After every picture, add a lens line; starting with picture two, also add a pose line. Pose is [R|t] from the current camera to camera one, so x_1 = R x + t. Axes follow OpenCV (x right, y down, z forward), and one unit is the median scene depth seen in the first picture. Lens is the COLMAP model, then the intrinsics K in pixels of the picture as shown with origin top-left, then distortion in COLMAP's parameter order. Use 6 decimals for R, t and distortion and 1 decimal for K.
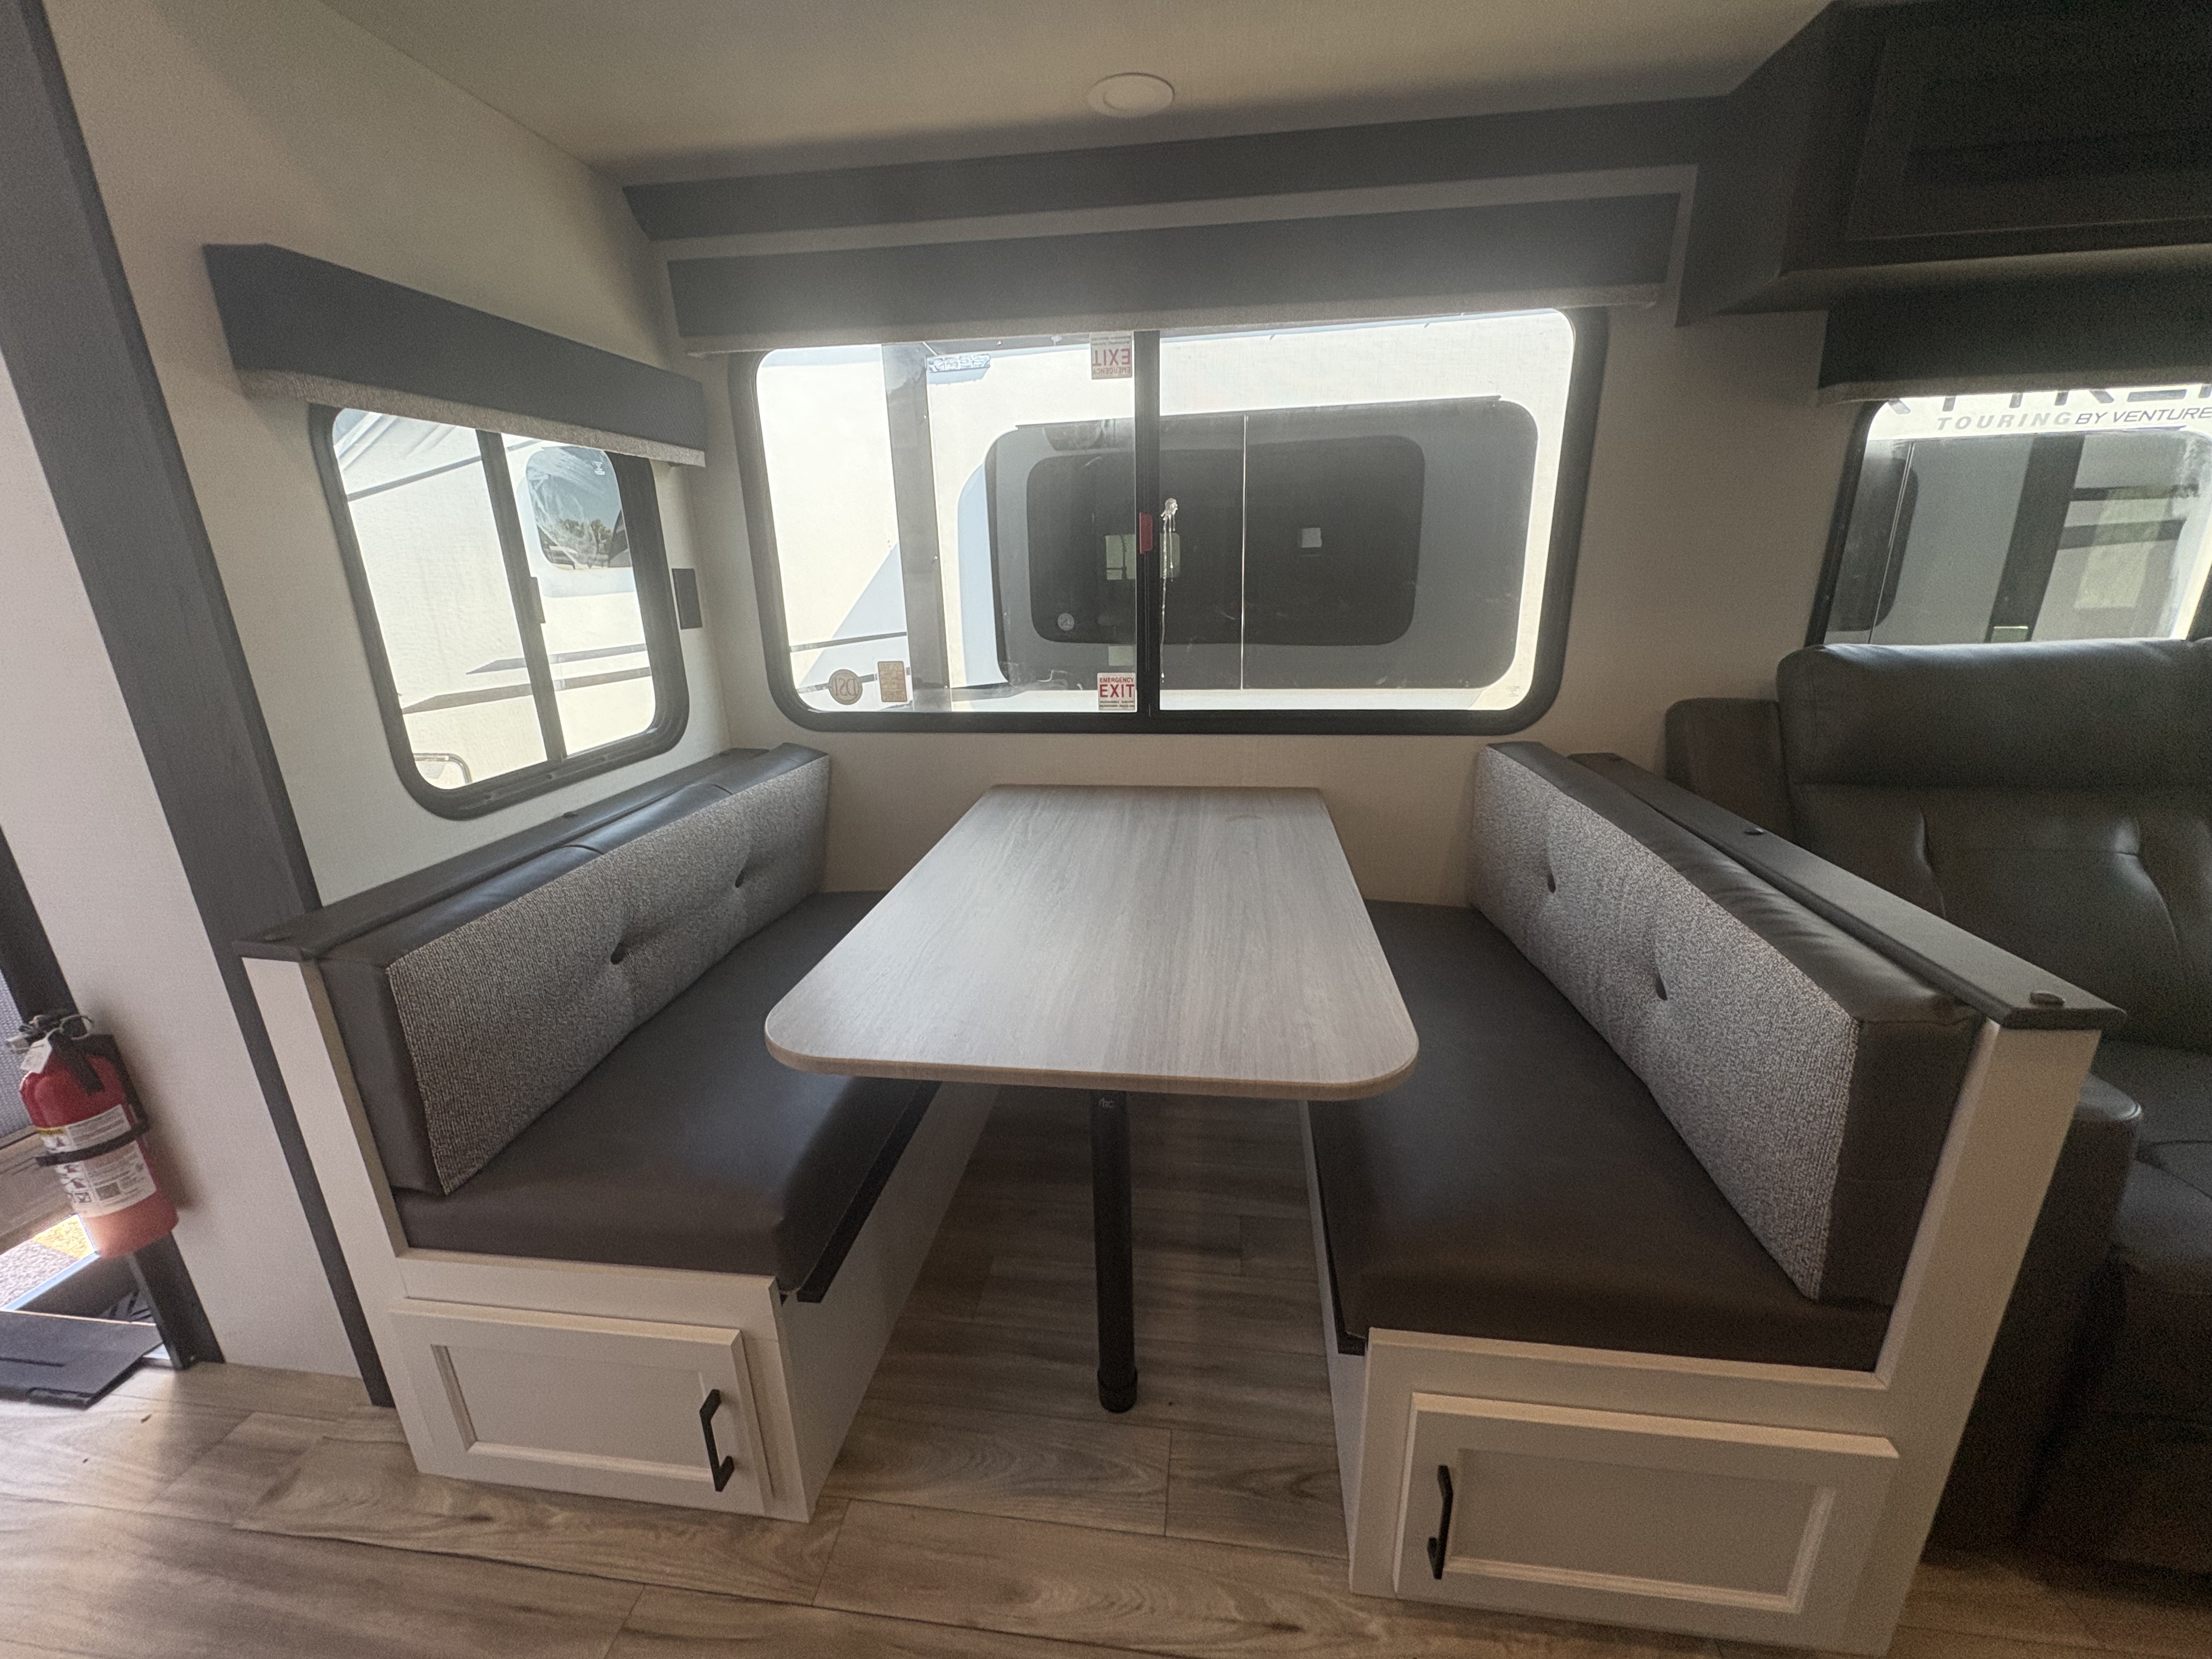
lens RADIAL K [[901.2, 0, 1106.0], [0, 901.2, 829.5], [0, 0, 1]] dist [0.008809, -0.000102]
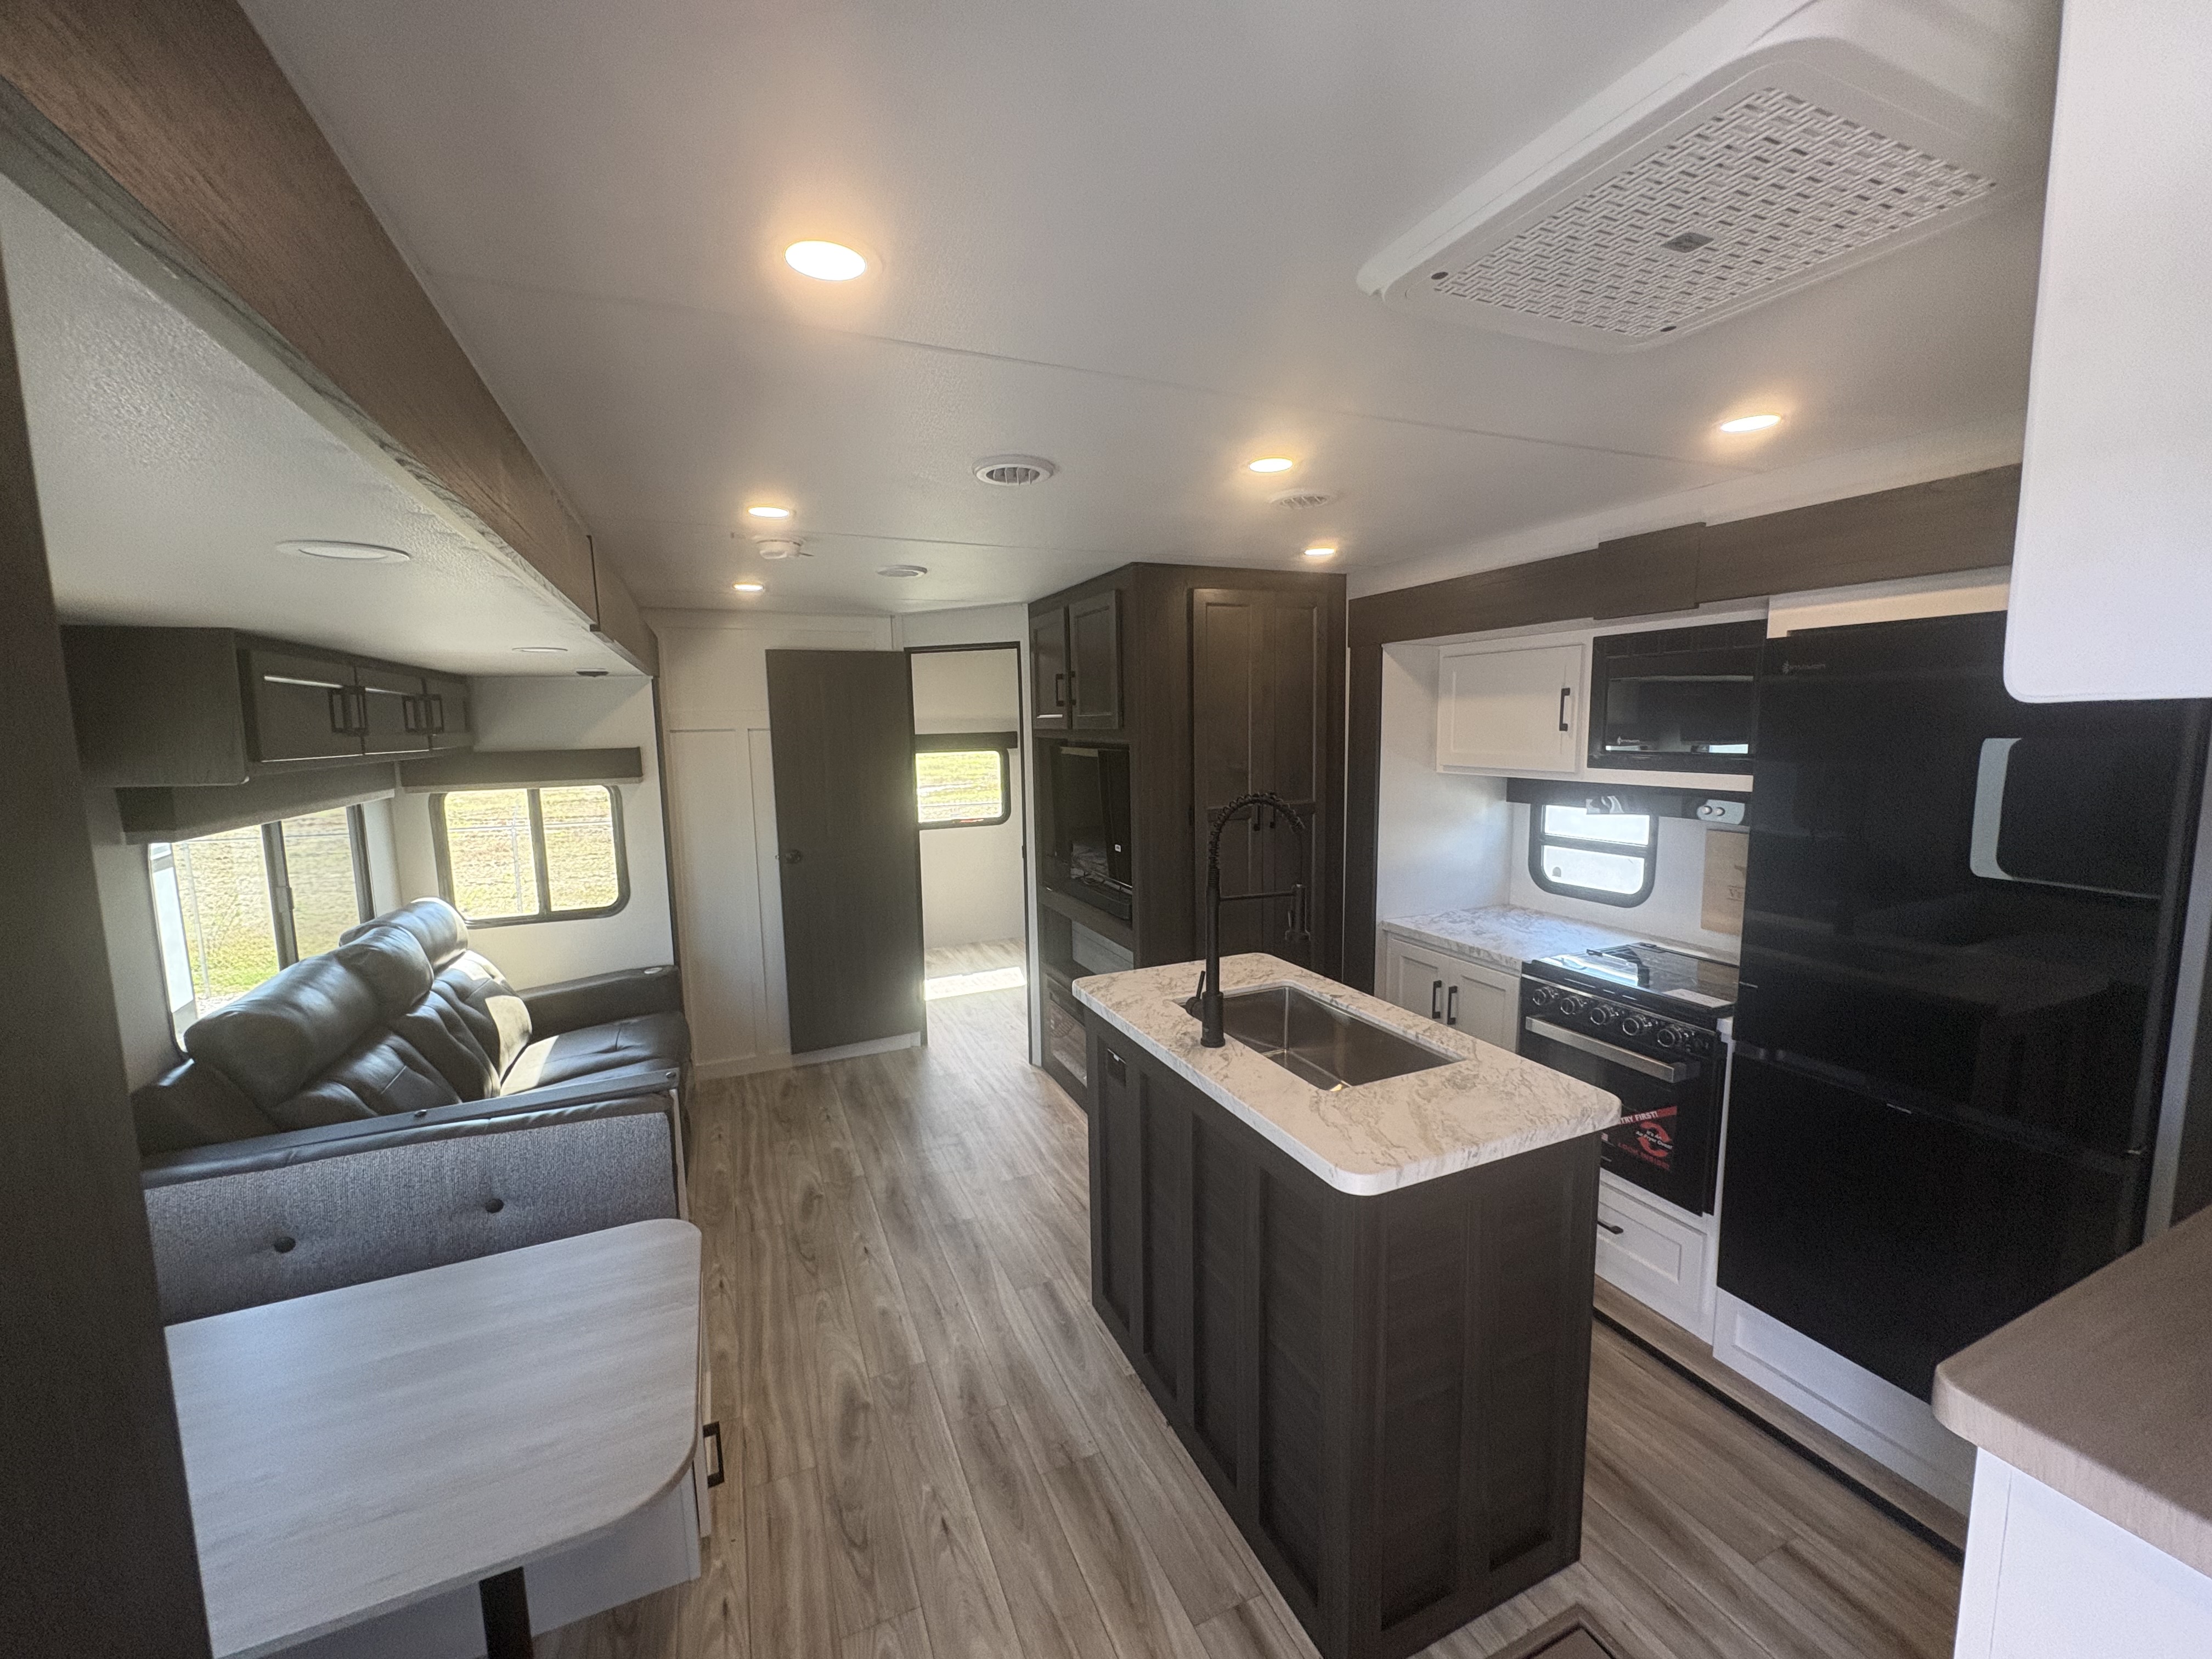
lens RADIAL K [[881.2, 0, 1105.9], [0, 881.2, 822.9], [0, 0, 1]] dist [0.000192, -0.000416]
pose [[-0.516873, -0.069057, 0.853272, -0.804174], [0.284911, 0.926042, 0.247532, -0.346545], [-0.807260, 0.371050, -0.458971, 0.385428]]
